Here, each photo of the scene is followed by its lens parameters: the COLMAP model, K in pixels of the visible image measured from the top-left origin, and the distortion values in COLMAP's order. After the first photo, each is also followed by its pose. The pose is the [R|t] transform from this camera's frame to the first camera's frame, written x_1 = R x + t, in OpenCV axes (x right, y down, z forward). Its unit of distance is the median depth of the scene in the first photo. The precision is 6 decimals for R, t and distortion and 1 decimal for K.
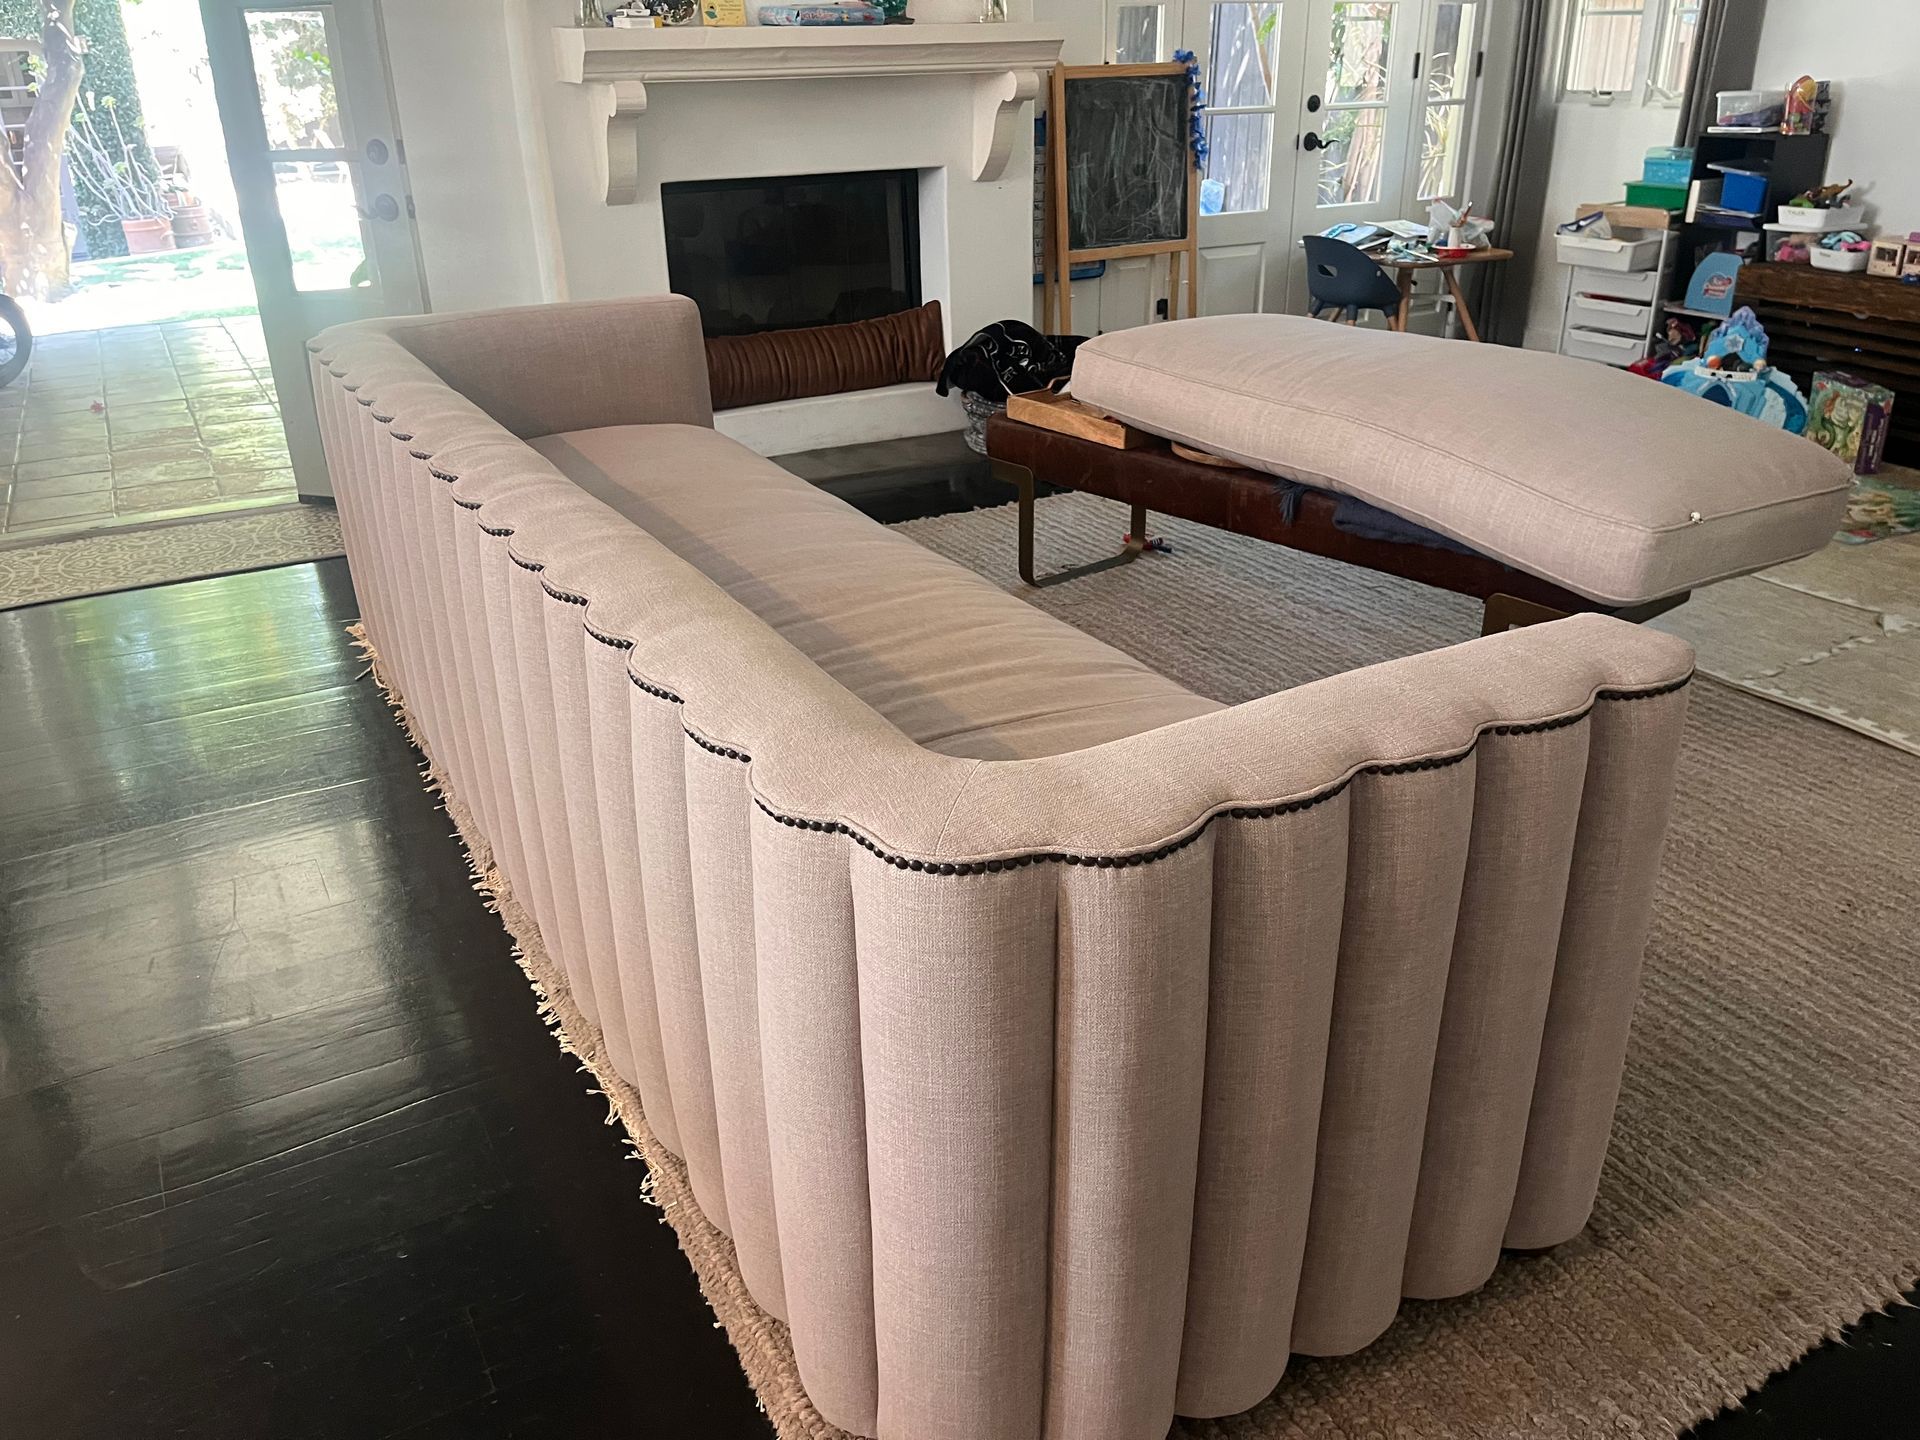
lens RADIAL K [[1485.7, 0, 974.8], [0, 1485.7, 732.2], [0, 0, 1]] dist [0.065937, -0.095949]
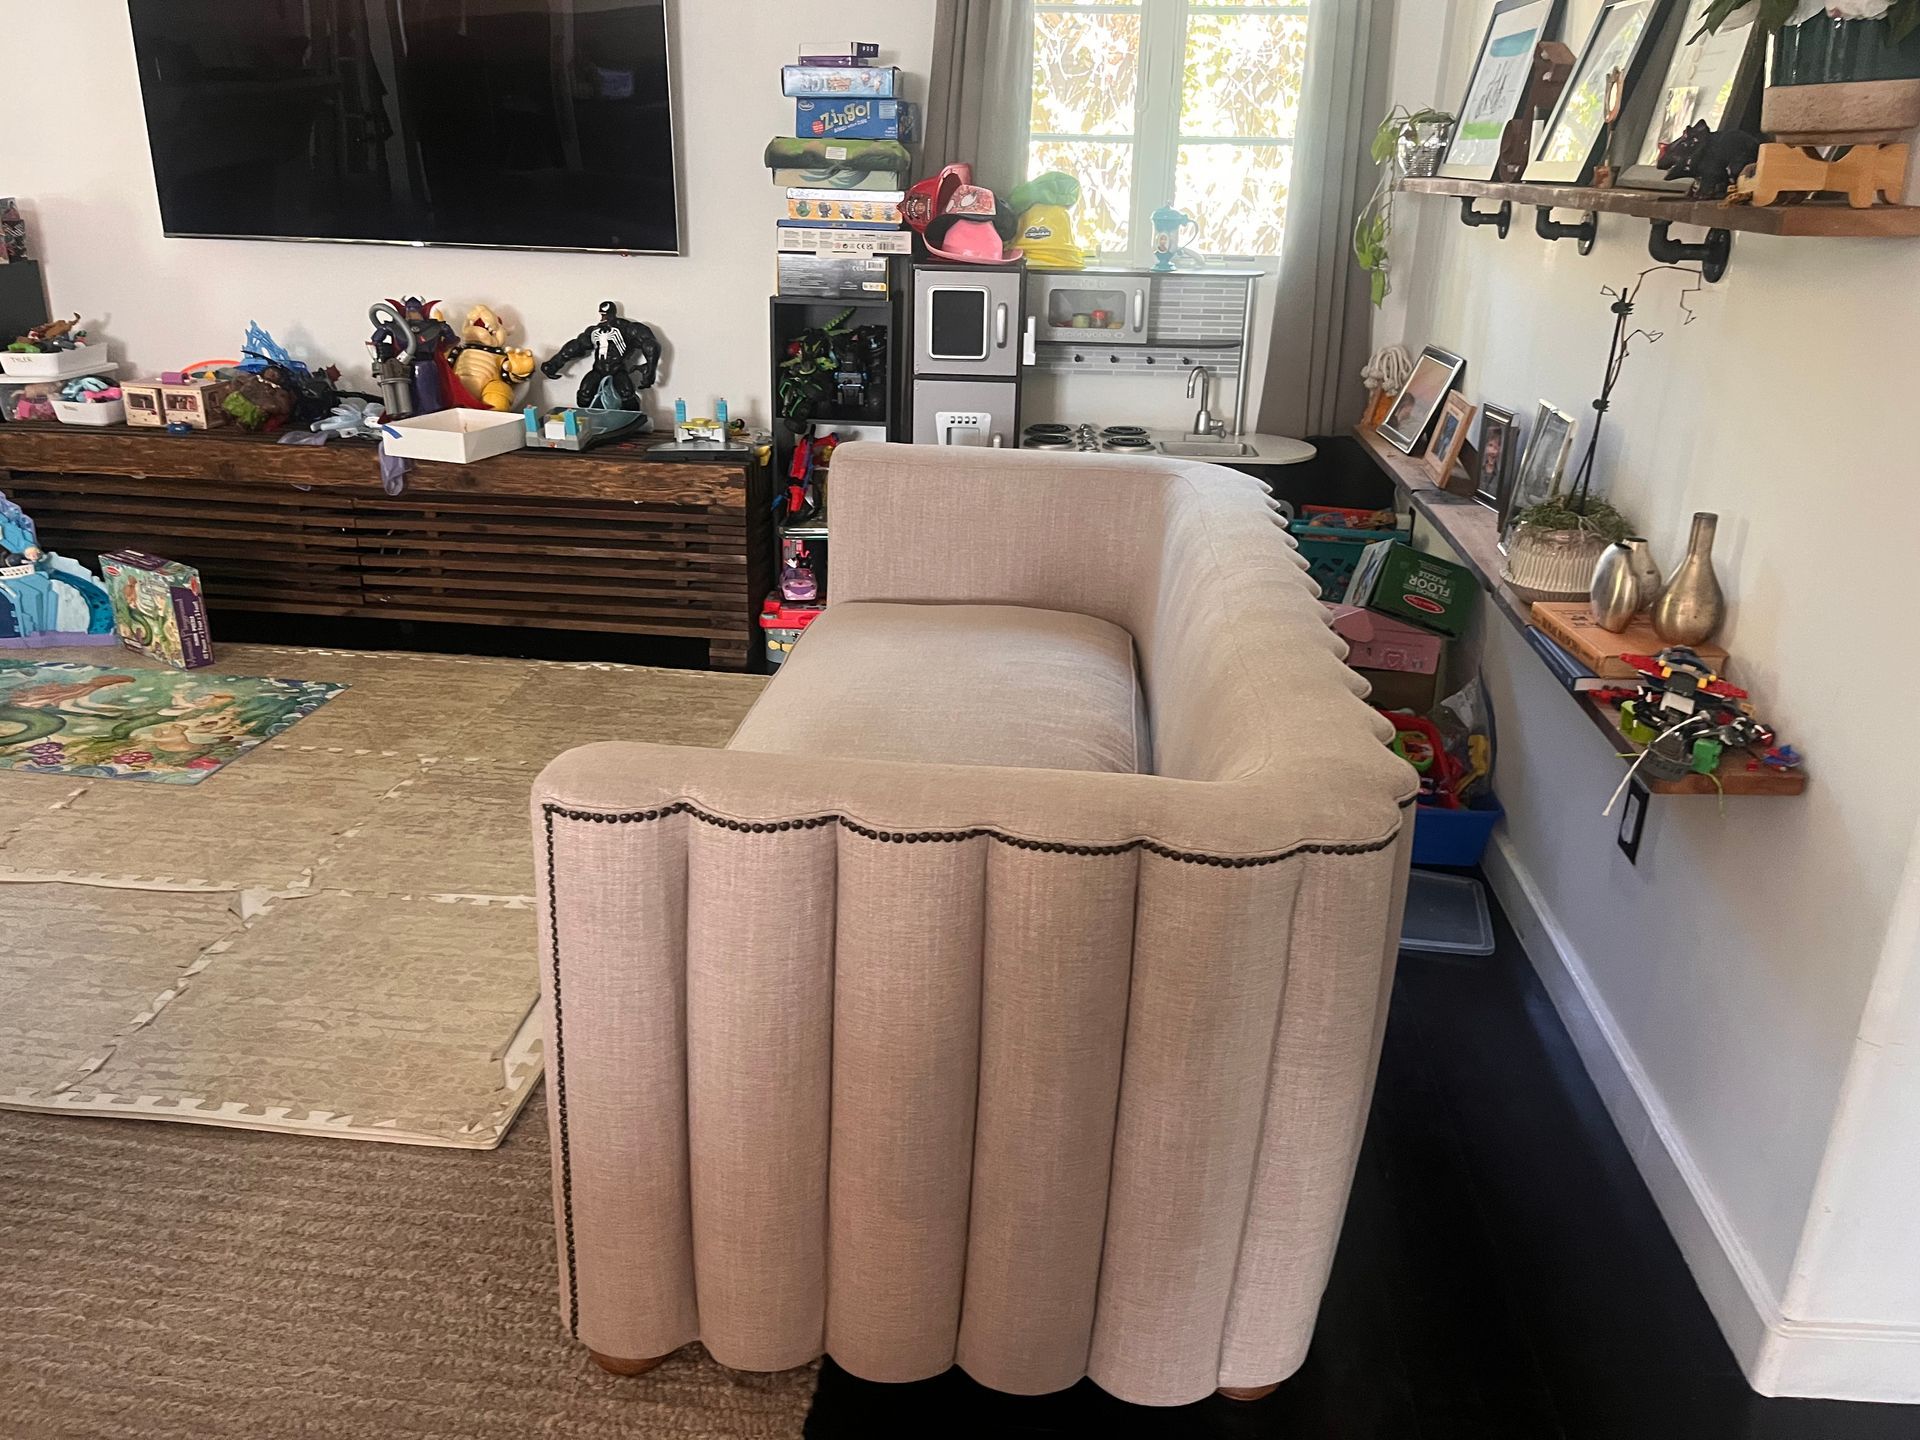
lens RADIAL K [[1485.7, 0, 959.2], [0, 1485.7, 709.4], [0, 0, 1]] dist [0.065937, -0.095949]
pose [[0.581502, -0.265017, 0.769169, 0.186775], [0.315570, 0.944906, 0.086992, -0.086856], [-0.749847, 0.192141, 0.633096, 0.161498]]
